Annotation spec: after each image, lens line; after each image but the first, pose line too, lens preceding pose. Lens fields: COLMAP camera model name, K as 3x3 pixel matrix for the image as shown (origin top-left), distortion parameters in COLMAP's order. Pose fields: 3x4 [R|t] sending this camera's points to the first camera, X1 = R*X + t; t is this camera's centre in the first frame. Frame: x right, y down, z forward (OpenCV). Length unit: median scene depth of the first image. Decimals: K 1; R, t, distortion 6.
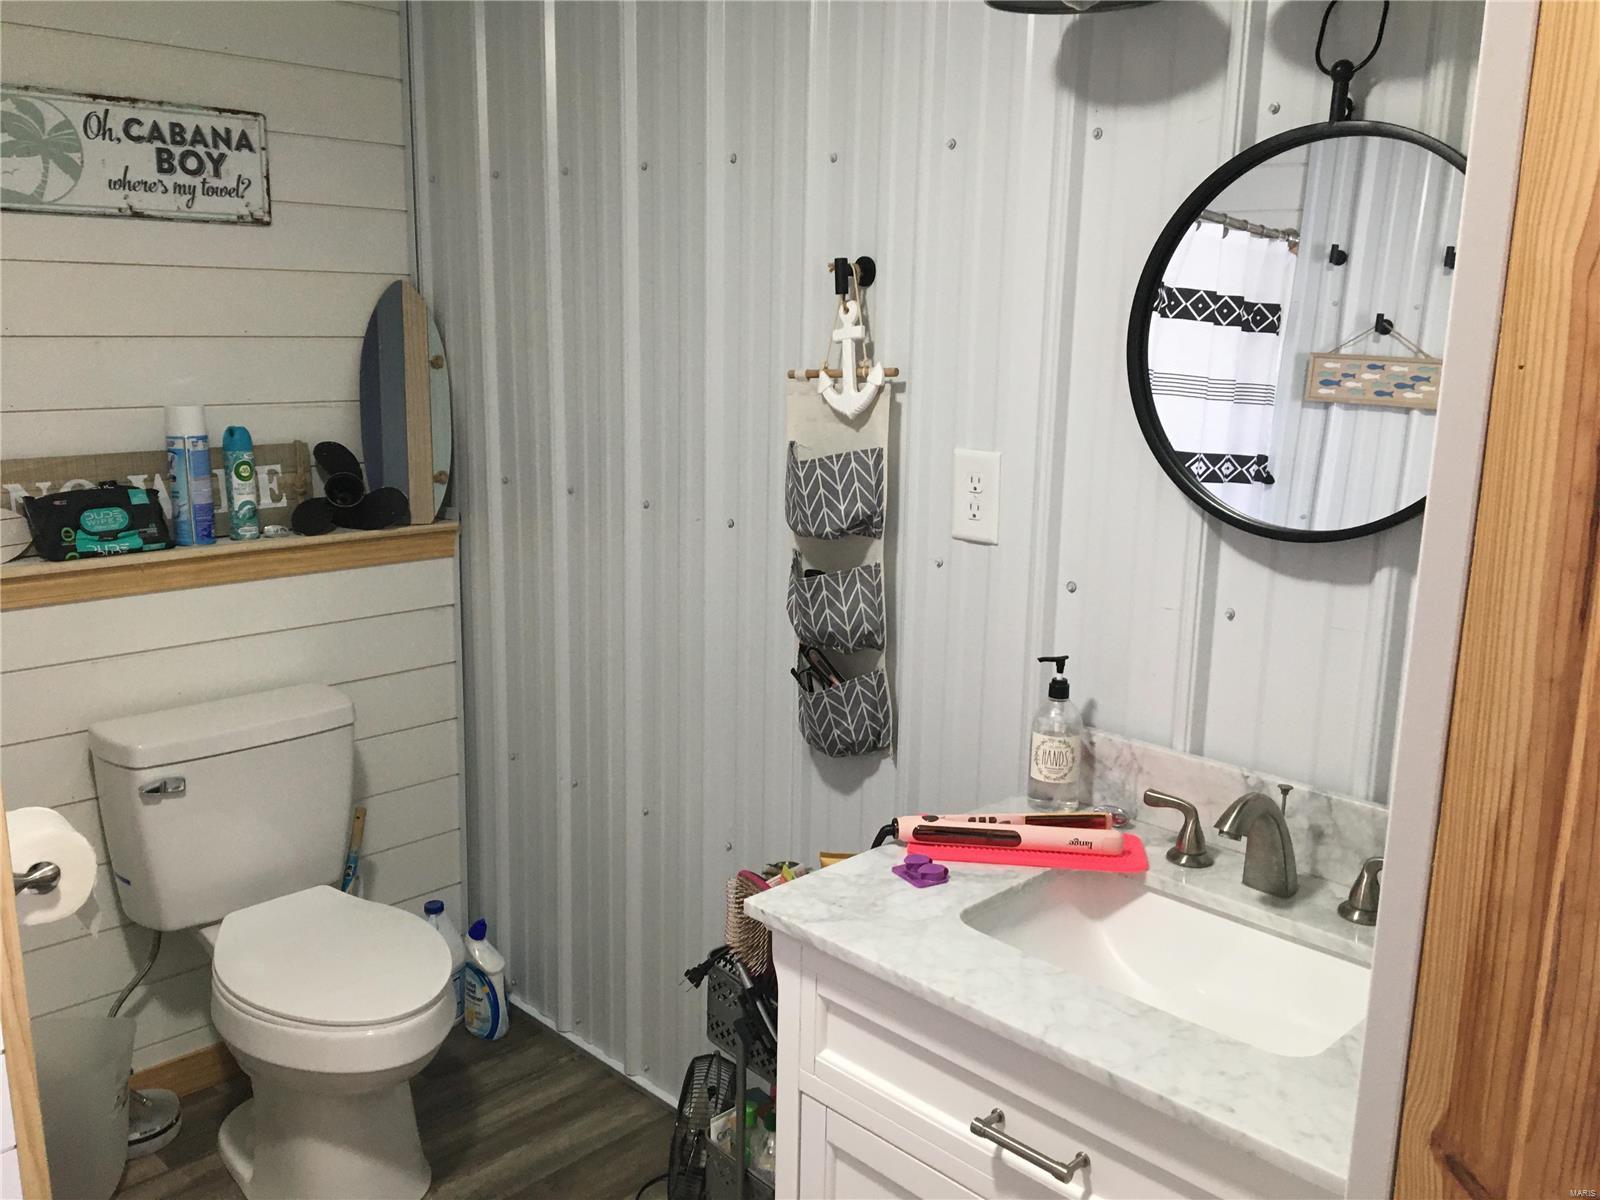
lens RADIAL K [[1357.4, 0, 798.5], [0, 1357.4, 595.3], [0, 0, 1]] dist [0.081821, -0.099808]
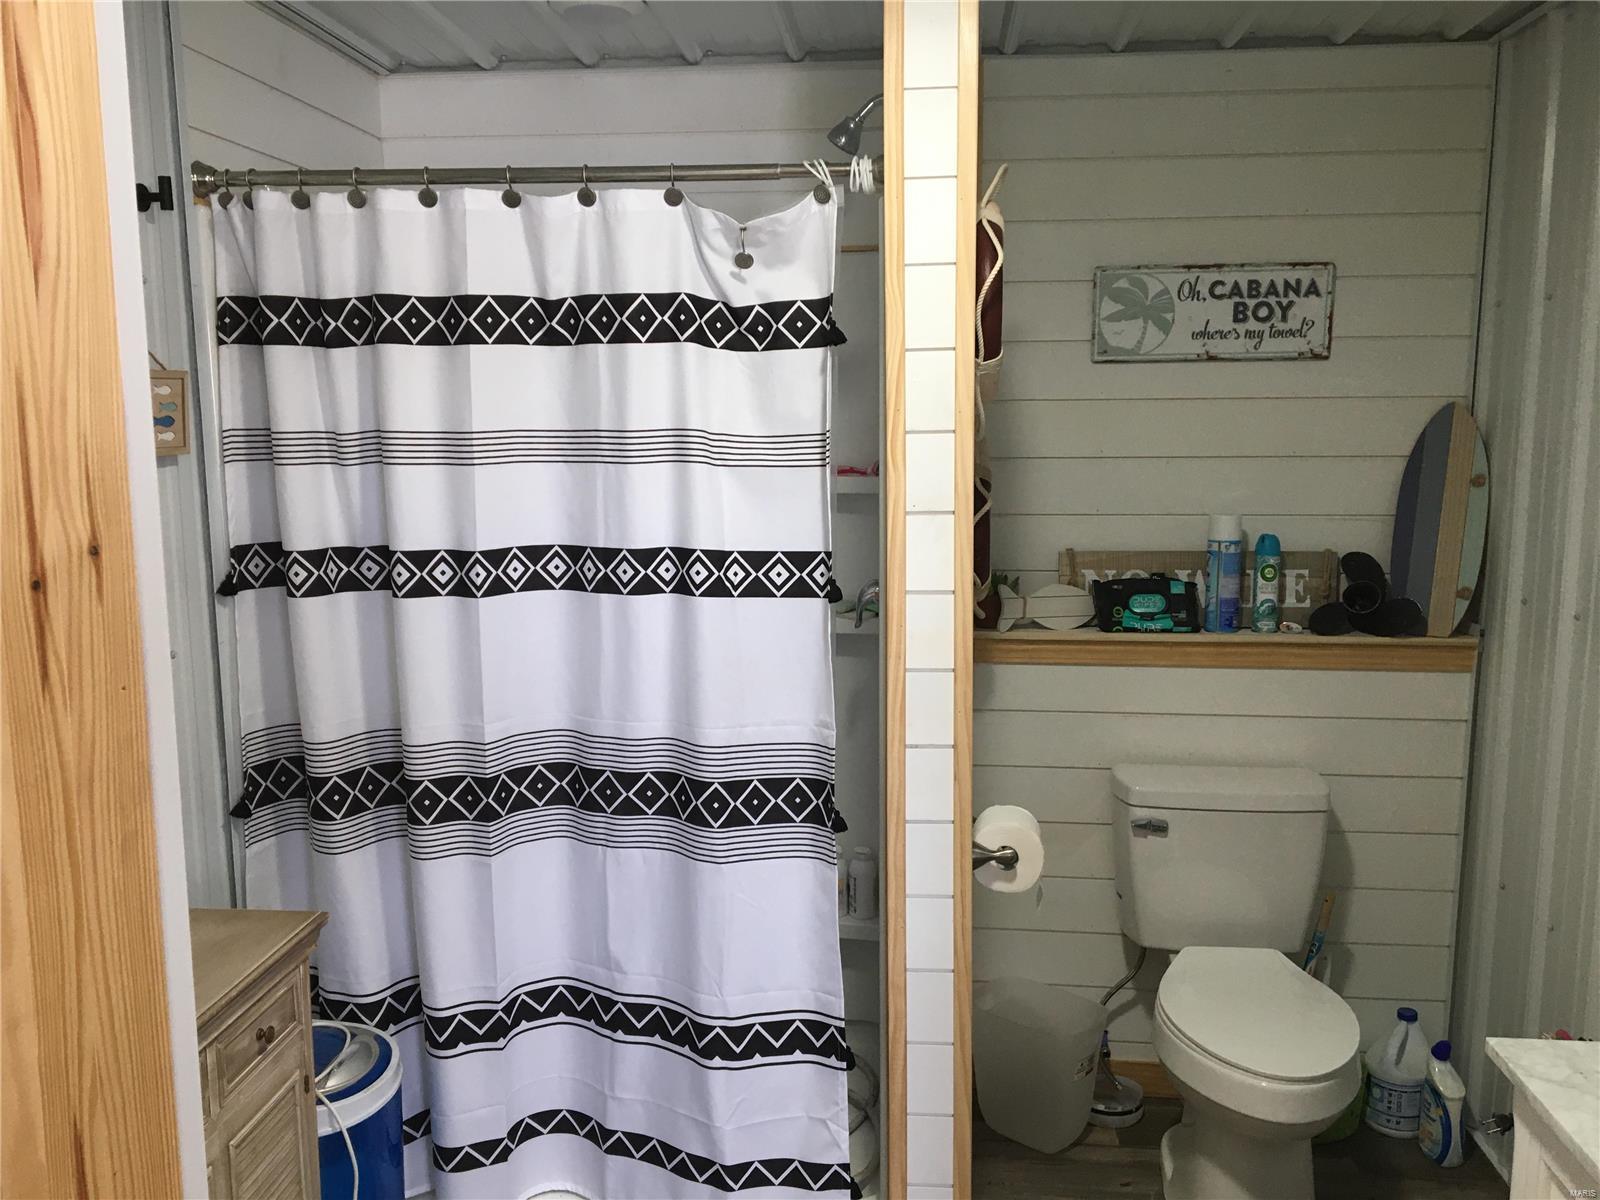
lens RADIAL K [[1357.4, 0, 812.0], [0, 1357.4, 605.3], [0, 0, 1]] dist [0.081821, -0.099808]
pose [[0.647436, 0.091517, -0.756605, 0.221753], [-0.143312, 0.989673, -0.002925, -0.005799], [0.748524, 0.110324, 0.653866, -0.030124]]
